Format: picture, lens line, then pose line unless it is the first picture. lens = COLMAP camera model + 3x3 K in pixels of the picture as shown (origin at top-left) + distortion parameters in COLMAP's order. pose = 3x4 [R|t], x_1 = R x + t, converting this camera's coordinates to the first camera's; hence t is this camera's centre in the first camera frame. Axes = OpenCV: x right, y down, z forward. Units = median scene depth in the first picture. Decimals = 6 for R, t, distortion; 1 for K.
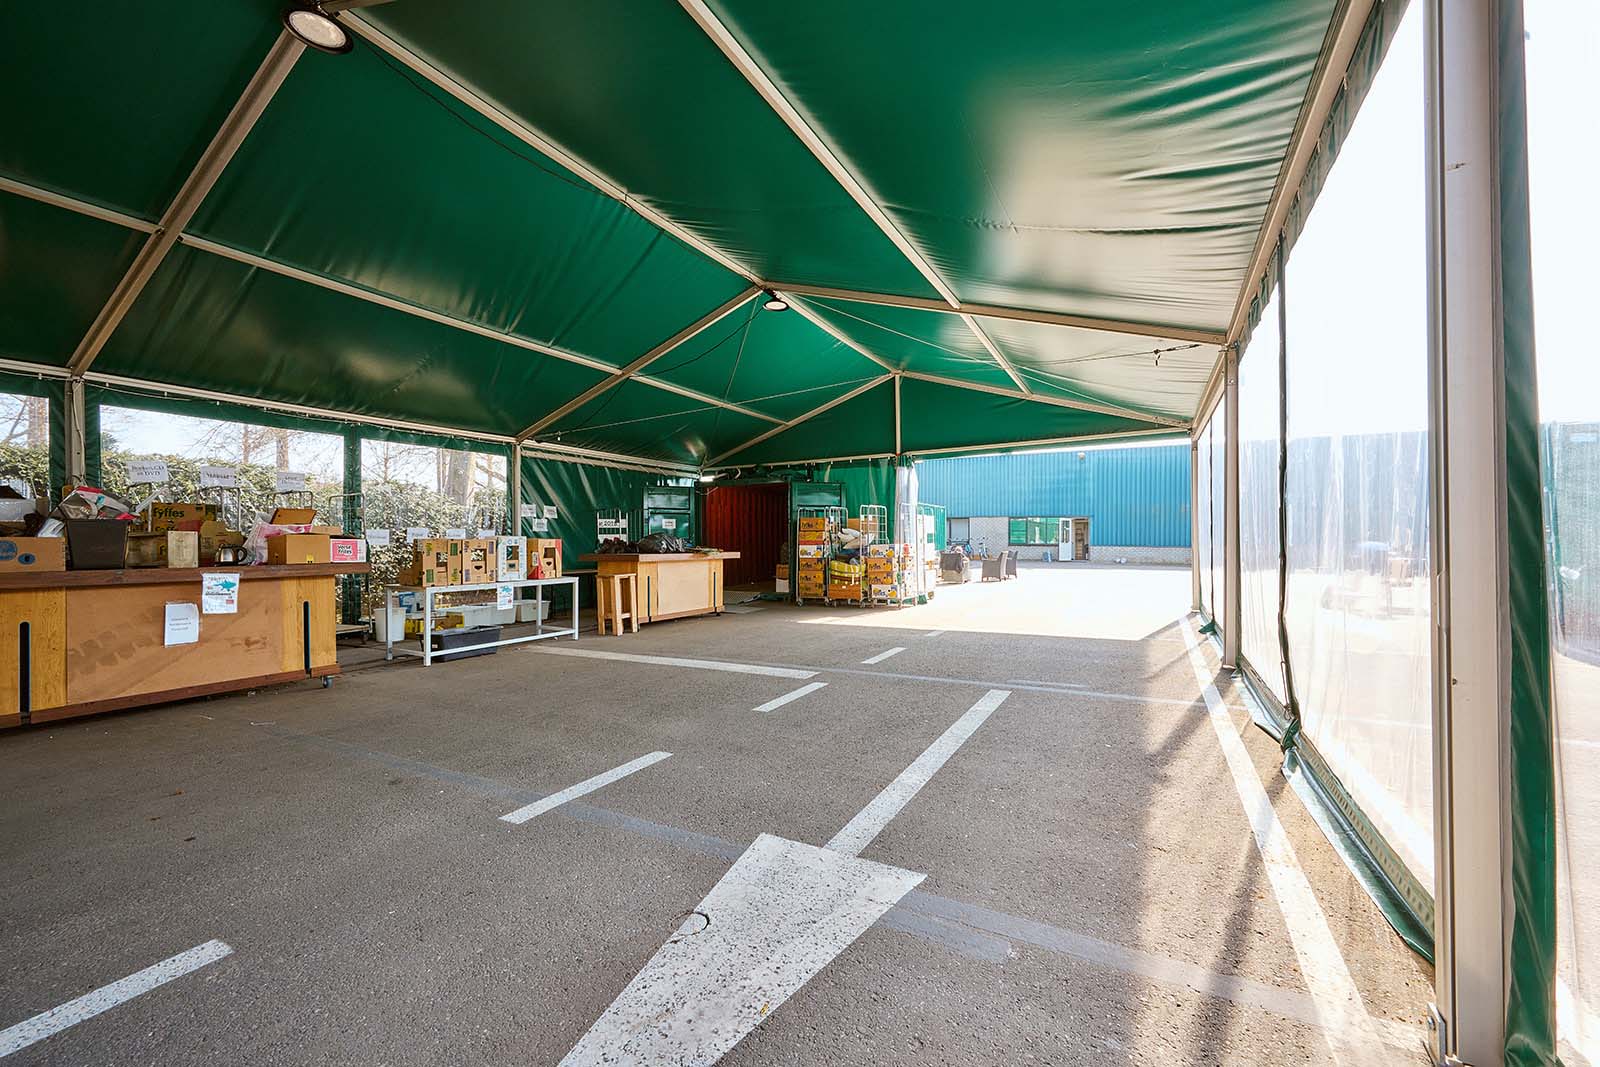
lens RADIAL K [[637.4, 0, 800.0], [0, 637.4, 533.5], [0, 0, 1]] dist [-0.000214, -0.000058]
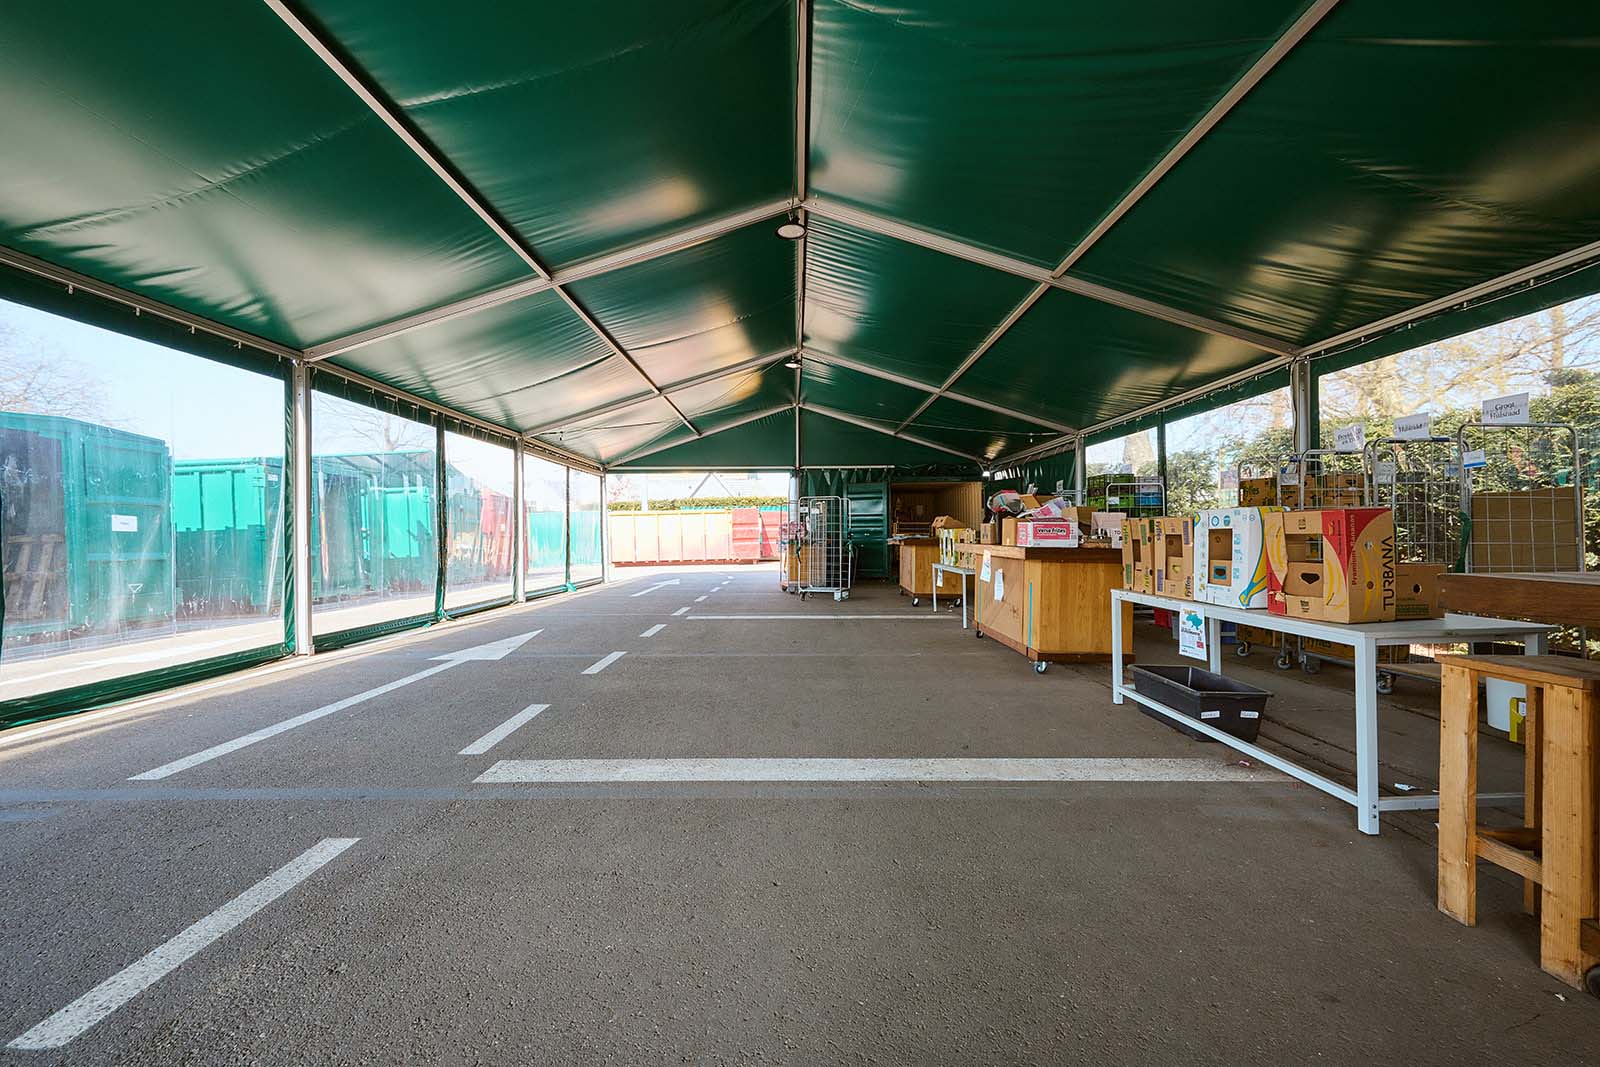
lens RADIAL K [[627.0, 0, 799.7], [0, 627.0, 536.2], [0, 0, 1]] dist [0.000908, 0.000191]
pose [[-0.866184, 0.020299, -0.499312, 0.035505], [0.023256, 0.999729, 0.000298, 0.014712], [0.499183, -0.011354, -0.866422, 1.079742]]
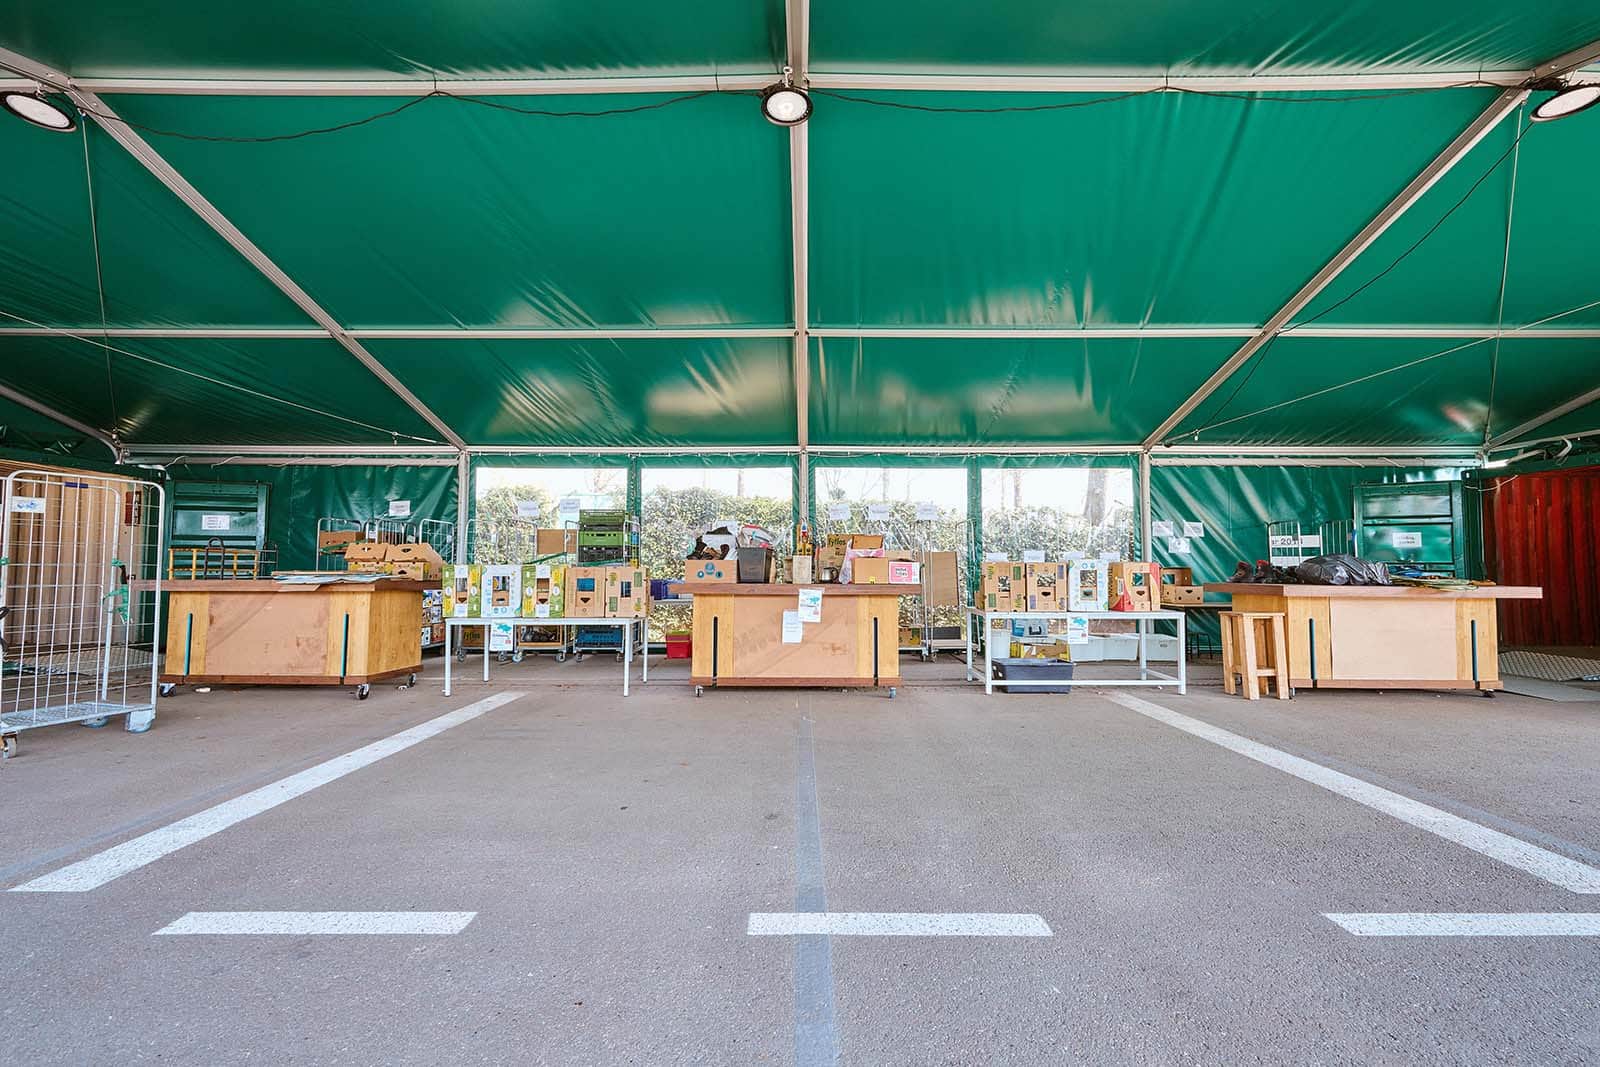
lens RADIAL K [[627.0, 0, 799.7], [0, 627.0, 536.2], [0, 0, 1]] dist [0.000908, 0.000191]
pose [[0.486584, -0.031843, -0.873053, 0.084718], [0.004476, 0.999413, -0.033957, 0.000327], [0.873622, 0.012615, 0.486441, 0.218097]]
